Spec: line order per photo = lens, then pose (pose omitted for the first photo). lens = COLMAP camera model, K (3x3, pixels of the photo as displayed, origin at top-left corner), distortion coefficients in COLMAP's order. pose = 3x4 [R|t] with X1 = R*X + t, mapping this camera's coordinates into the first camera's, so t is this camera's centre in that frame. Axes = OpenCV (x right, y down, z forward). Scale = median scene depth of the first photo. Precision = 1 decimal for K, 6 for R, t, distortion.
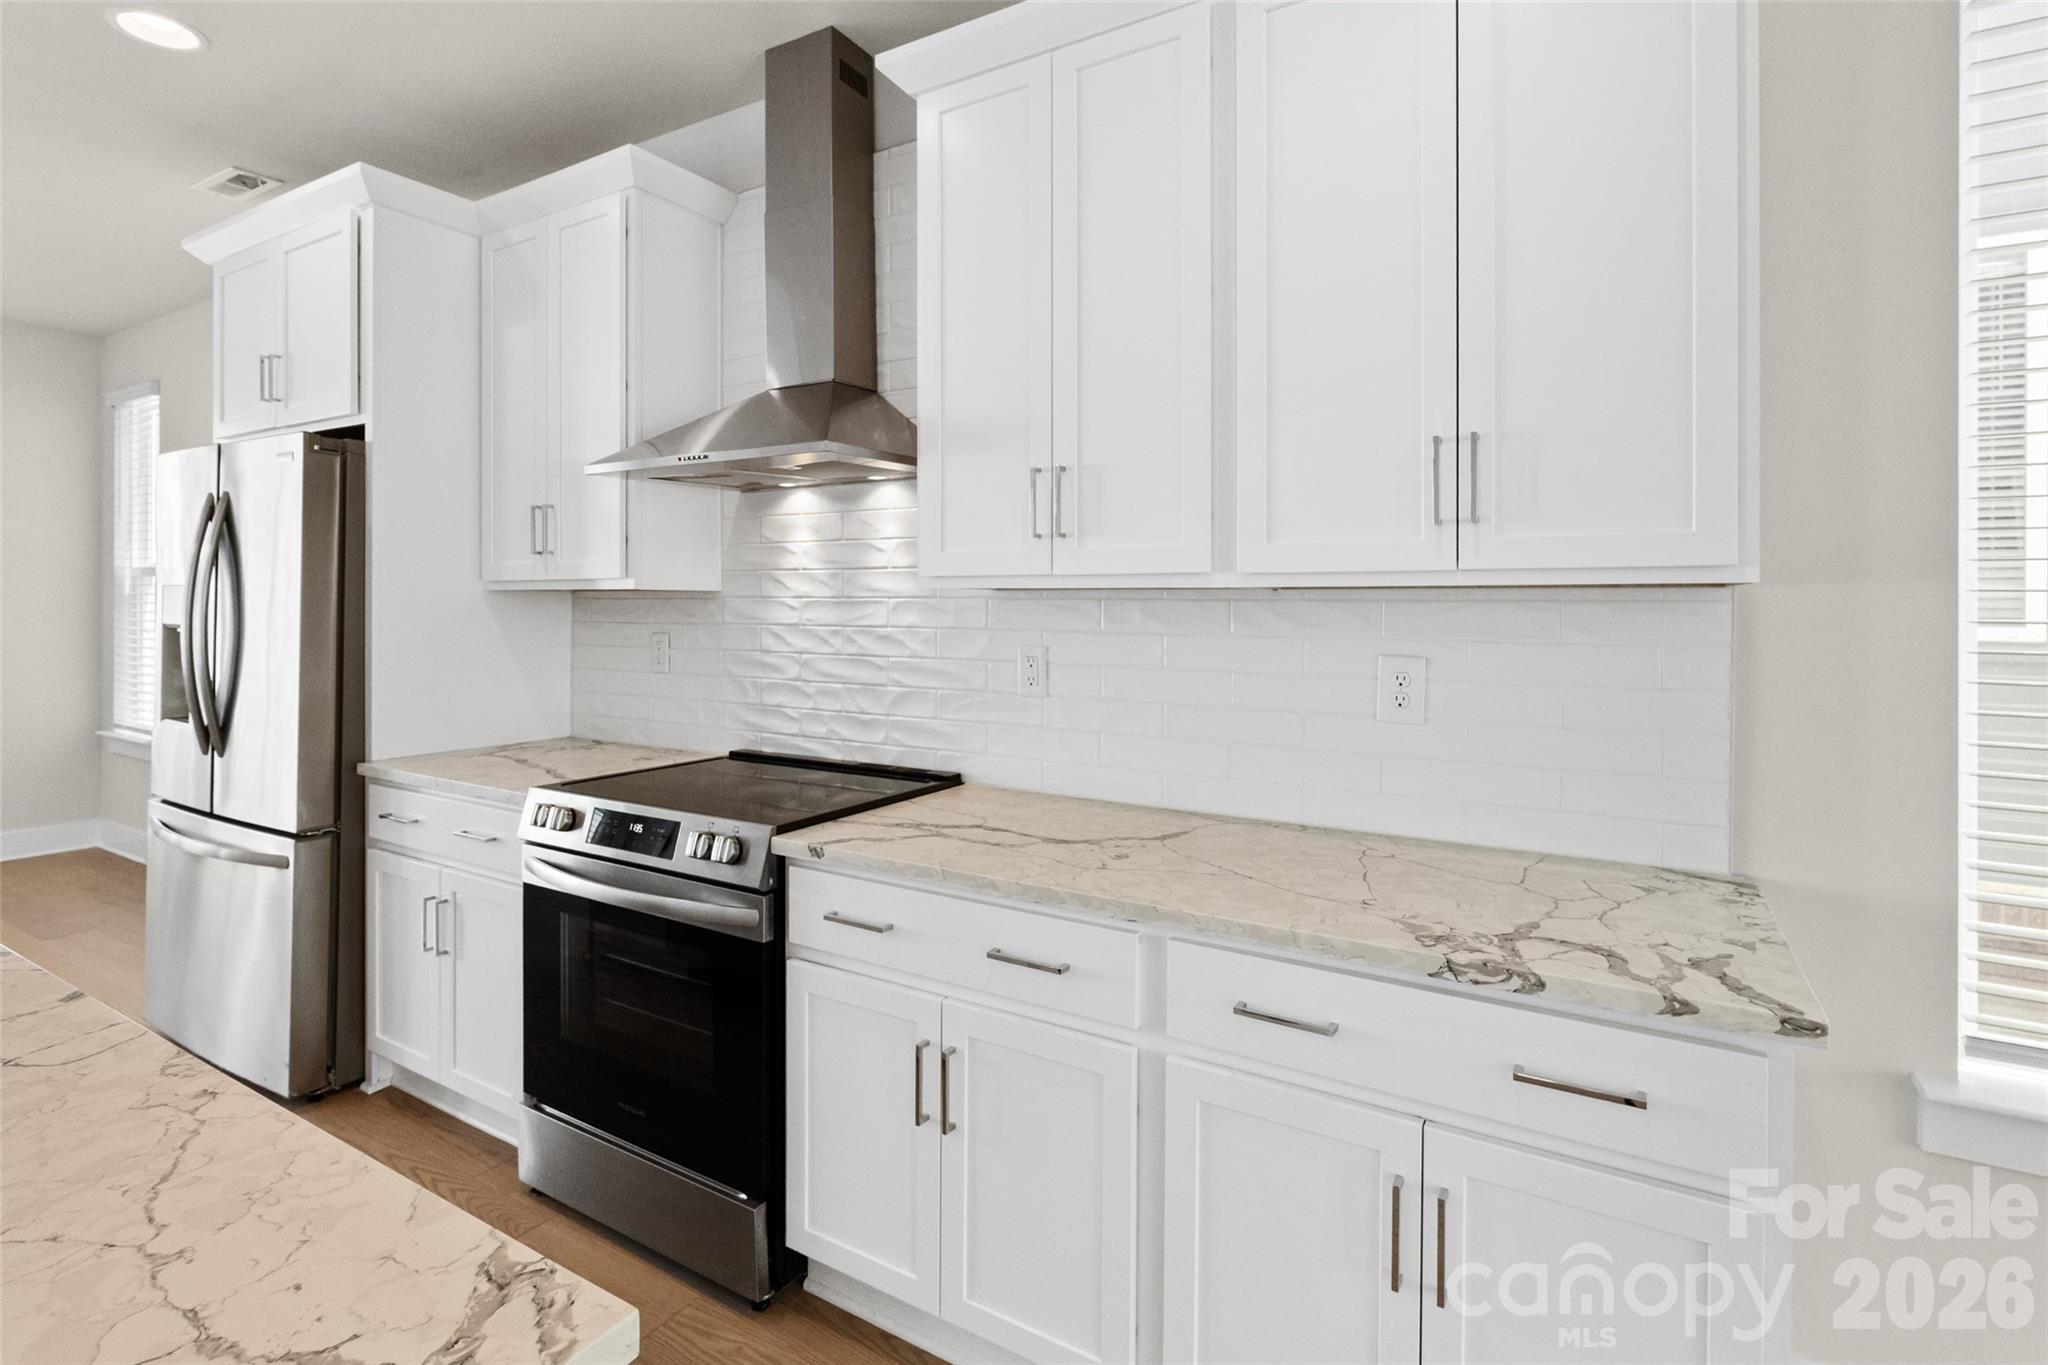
lens RADIAL K [[978.2, 0, 1025.7], [0, 978.2, 599.7], [0, 0, 1]] dist [-0.004191, -0.000398]
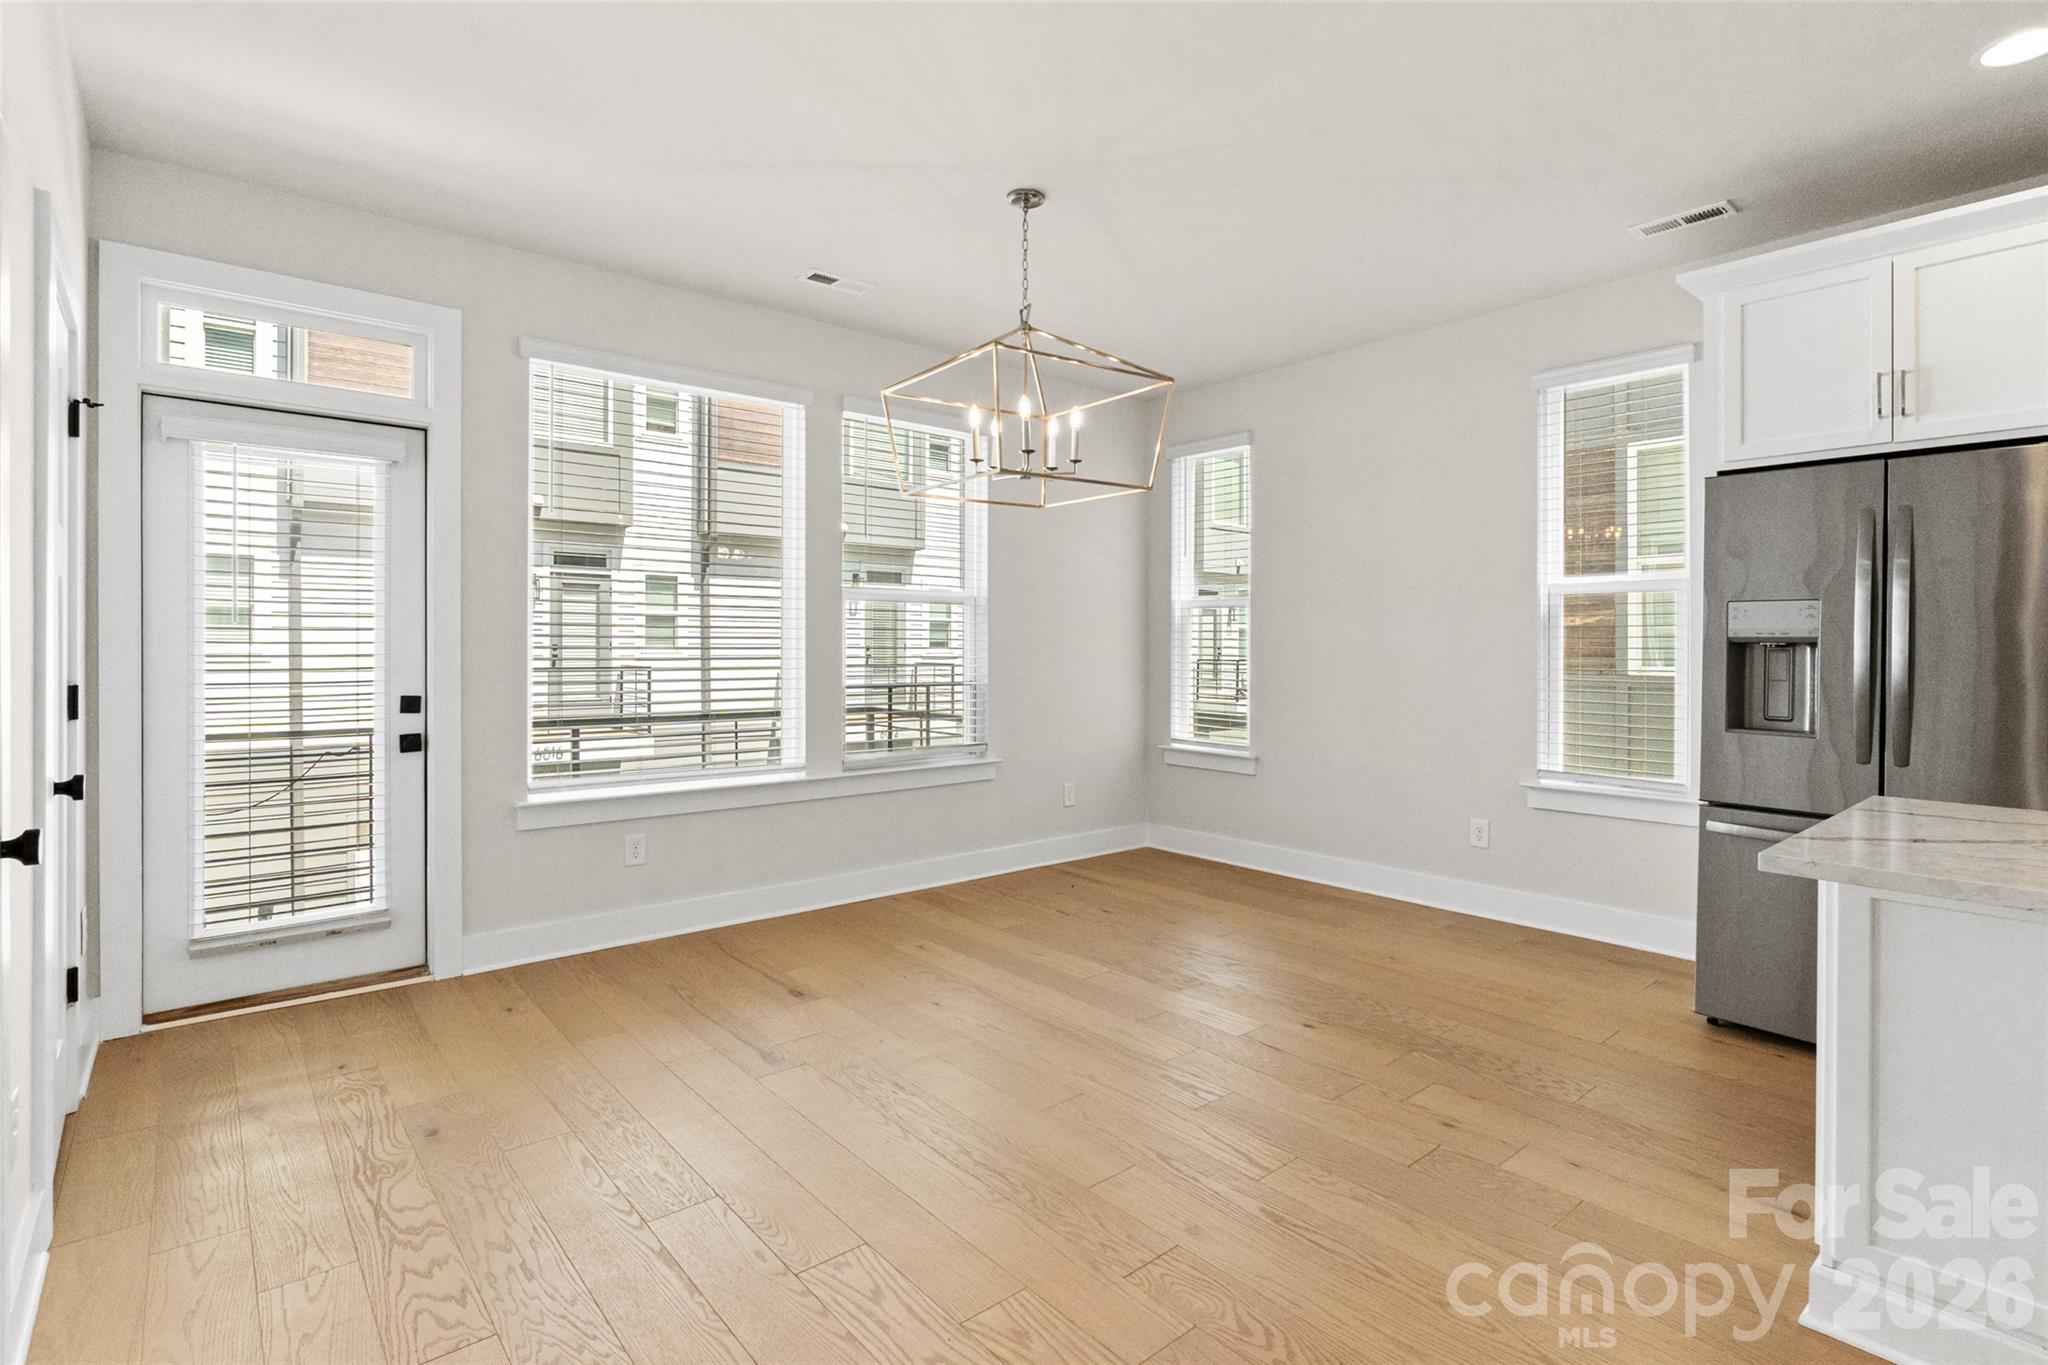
lens RADIAL K [[986.4, 0, 1030.3], [0, 986.4, 643.2], [0, 0, 1]] dist [-0.002942, -0.000189]
pose [[0.948036, -0.002616, -0.318153, -1.439188], [0.002538, 0.999997, -0.000659, 0.033057], [0.318153, -0.000182, 0.948039, -0.279297]]
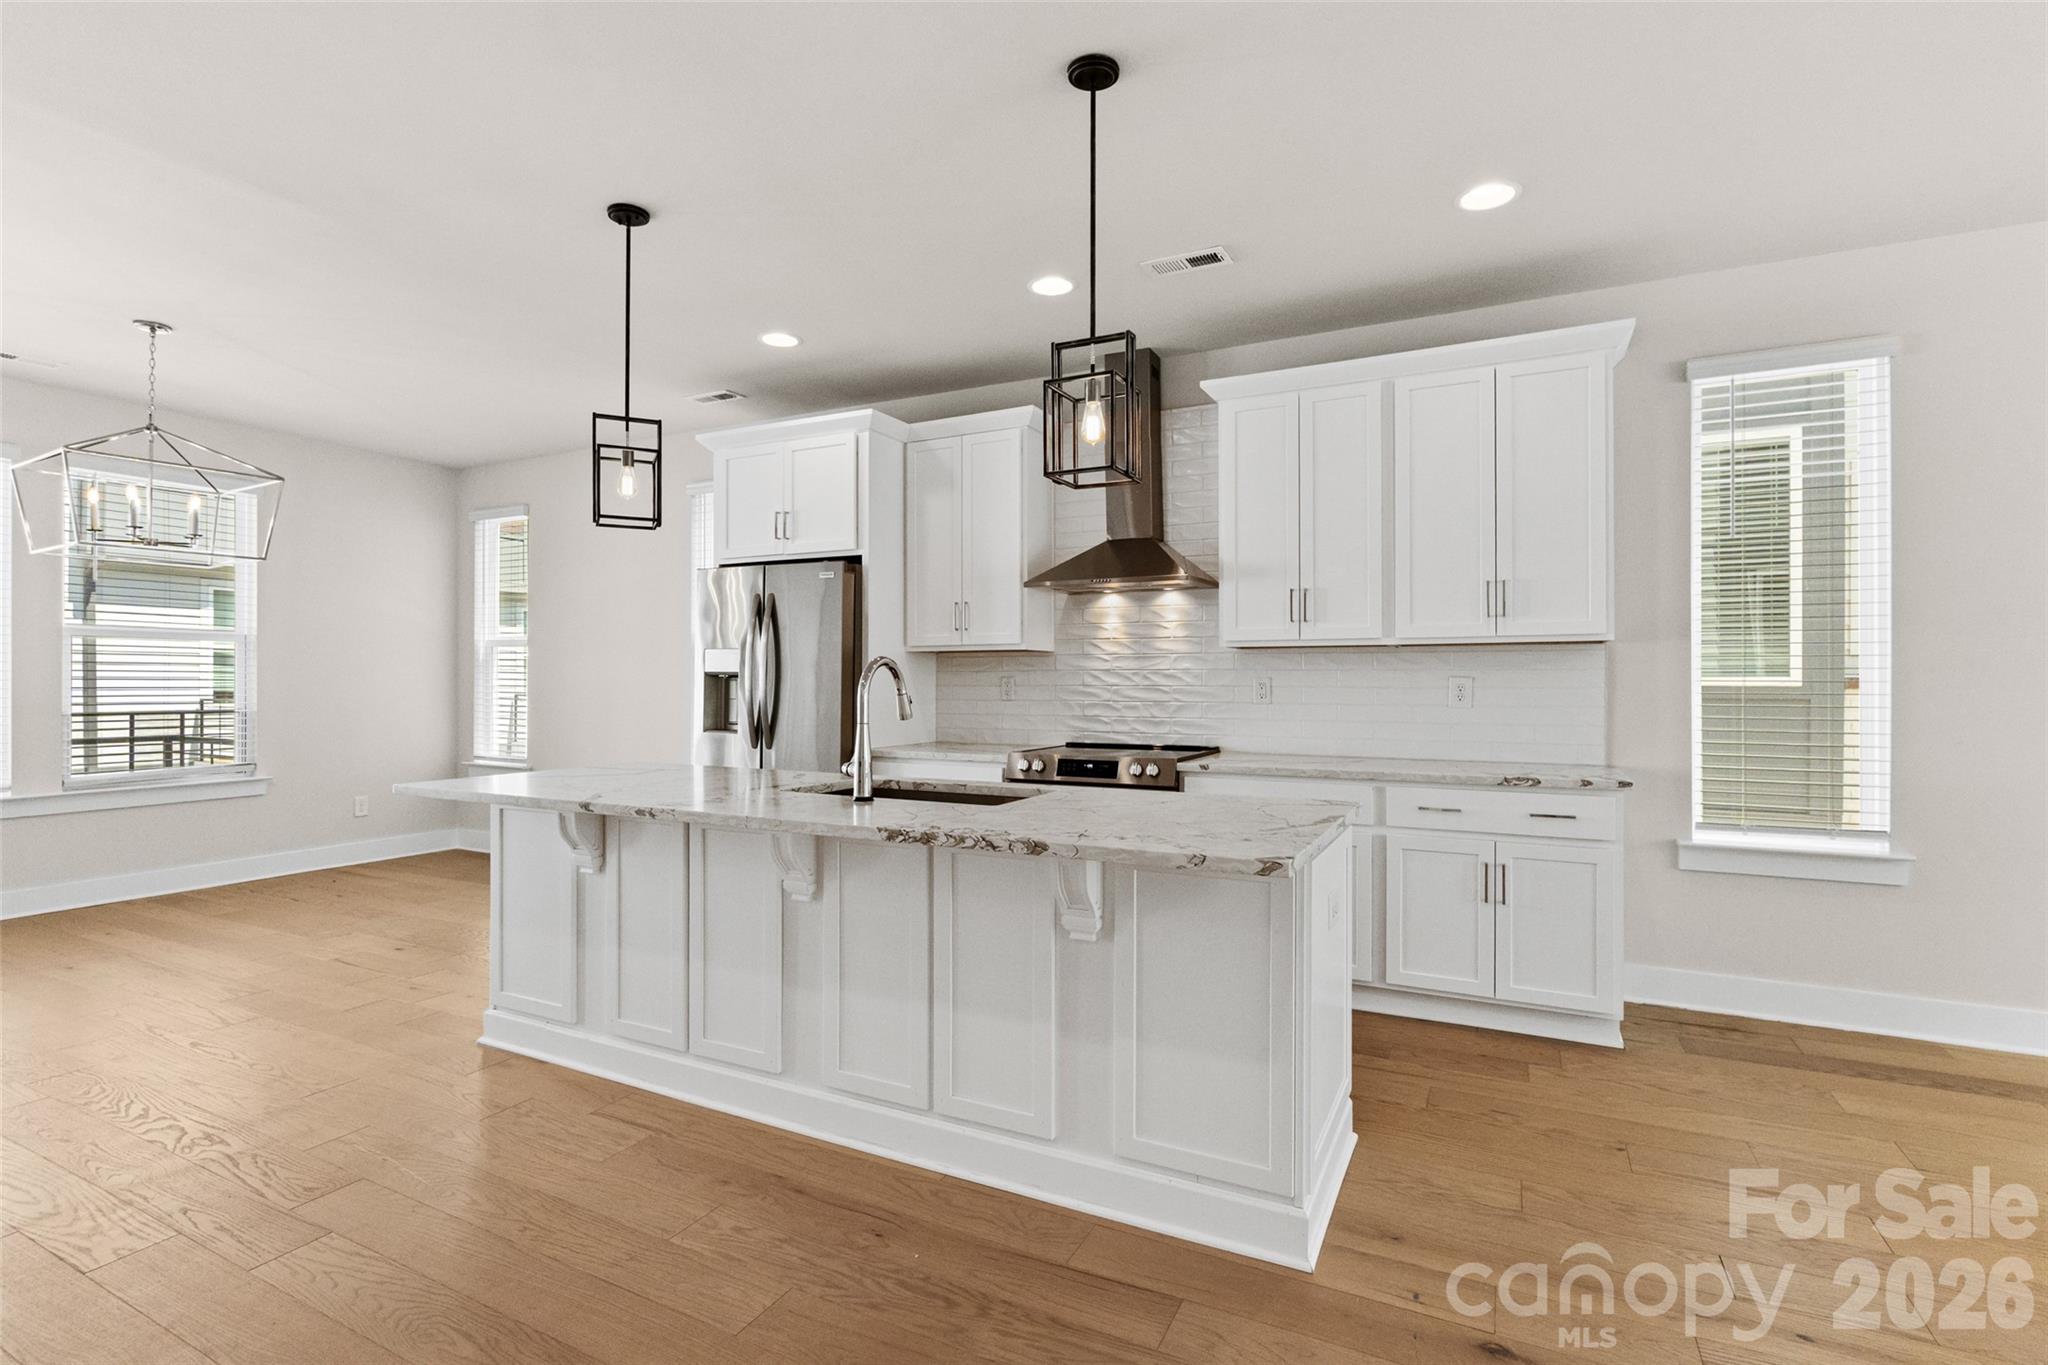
lens RADIAL K [[956.4, 0, 1033.6], [0, 956.4, 671.4], [0, 0, 1]] dist [-0.003893, -0.001129]
pose [[0.997474, -0.001538, 0.071010, -0.507925], [0.001998, 0.999977, -0.006410, 0.040473], [-0.070998, 0.006535, 0.997455, -0.745023]]
